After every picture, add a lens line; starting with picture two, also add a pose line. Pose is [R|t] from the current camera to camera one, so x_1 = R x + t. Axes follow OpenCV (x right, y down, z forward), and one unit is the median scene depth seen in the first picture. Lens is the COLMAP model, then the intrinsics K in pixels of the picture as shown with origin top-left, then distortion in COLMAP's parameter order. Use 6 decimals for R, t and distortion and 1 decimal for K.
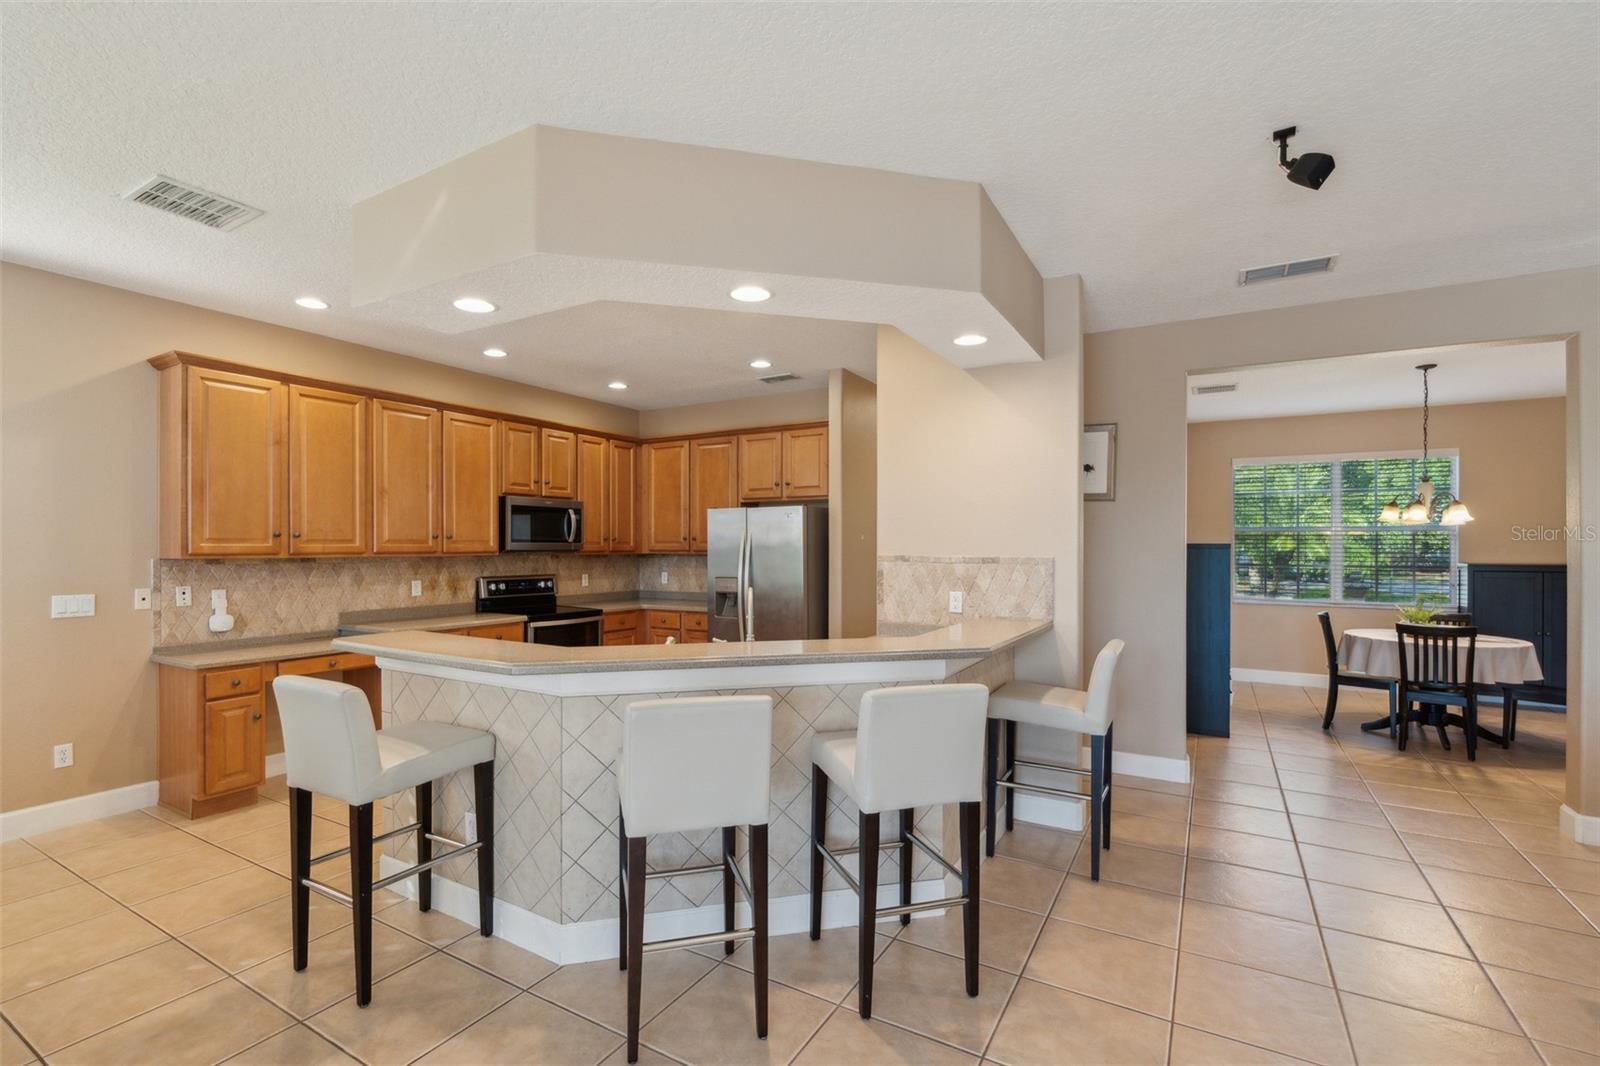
lens RADIAL K [[719.3, 0, 789.4], [0, 719.3, 544.2], [0, 0, 1]] dist [-0.009405, 0.002974]
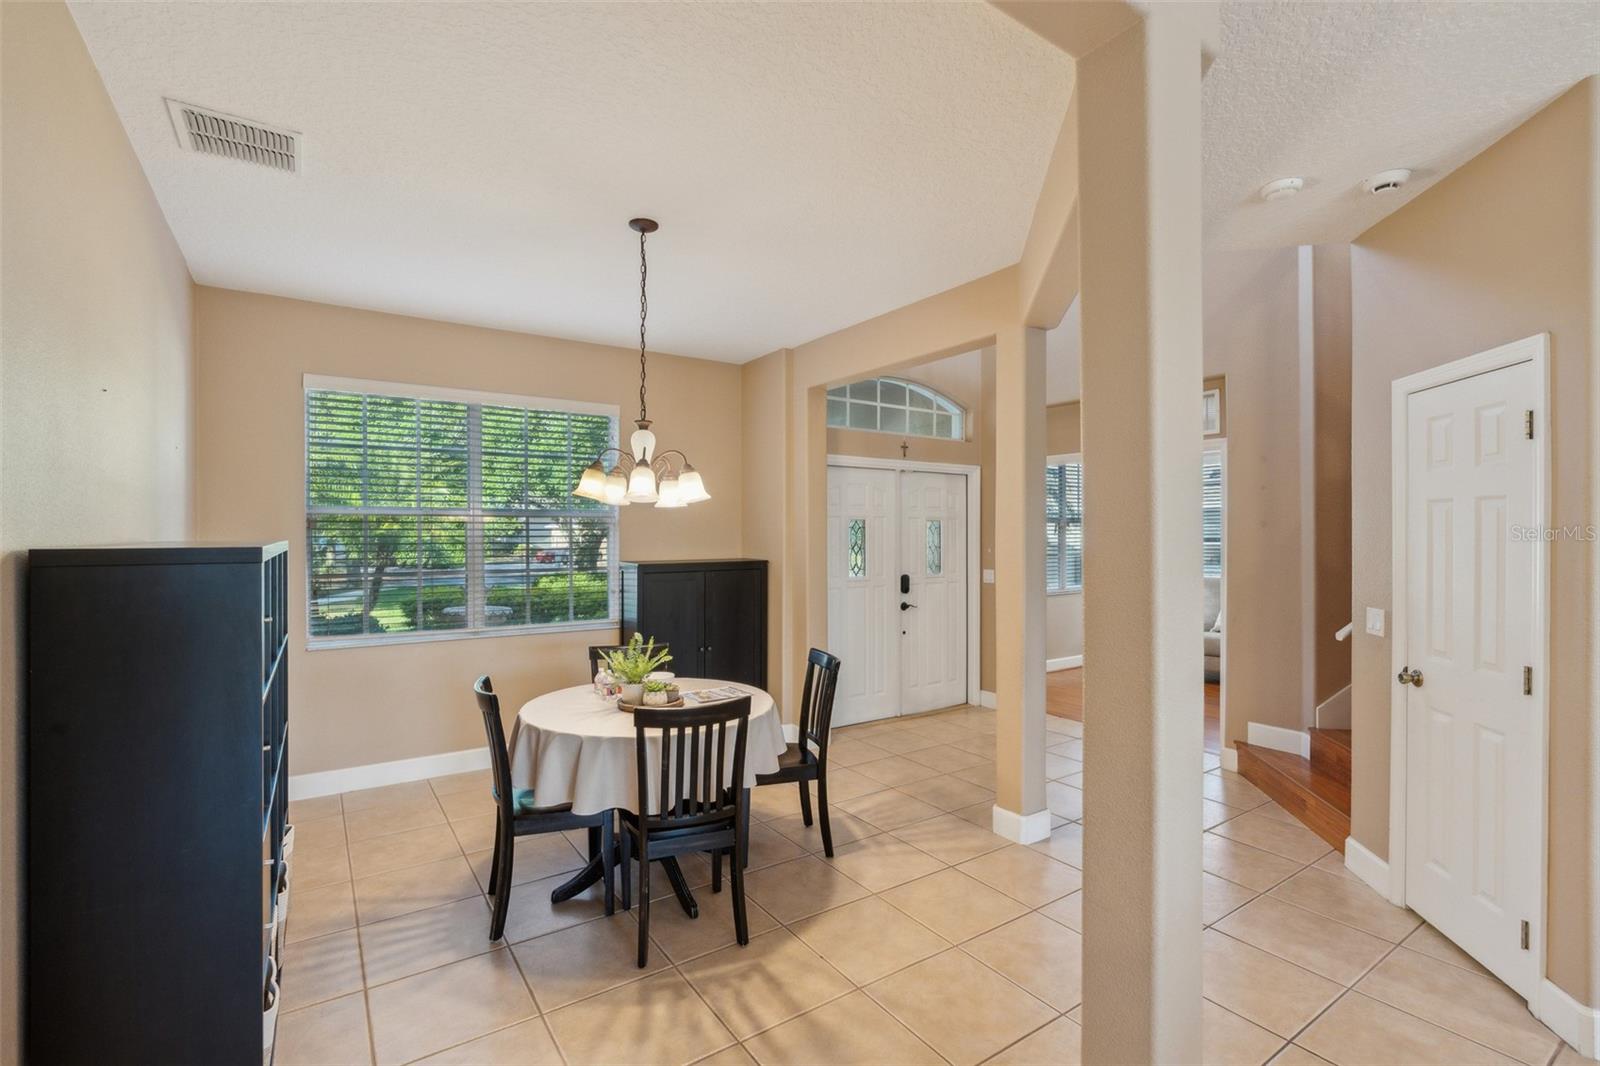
lens RADIAL K [[719.3, 0, 796.2], [0, 719.3, 527.4], [0, 0, 1]] dist [-0.009405, 0.002974]
pose [[0.417779, 0.004182, 0.908539, 0.440540], [-0.001152, 0.999991, -0.004073, -0.006447], [-0.908548, 0.000655, 0.417780, 0.677550]]
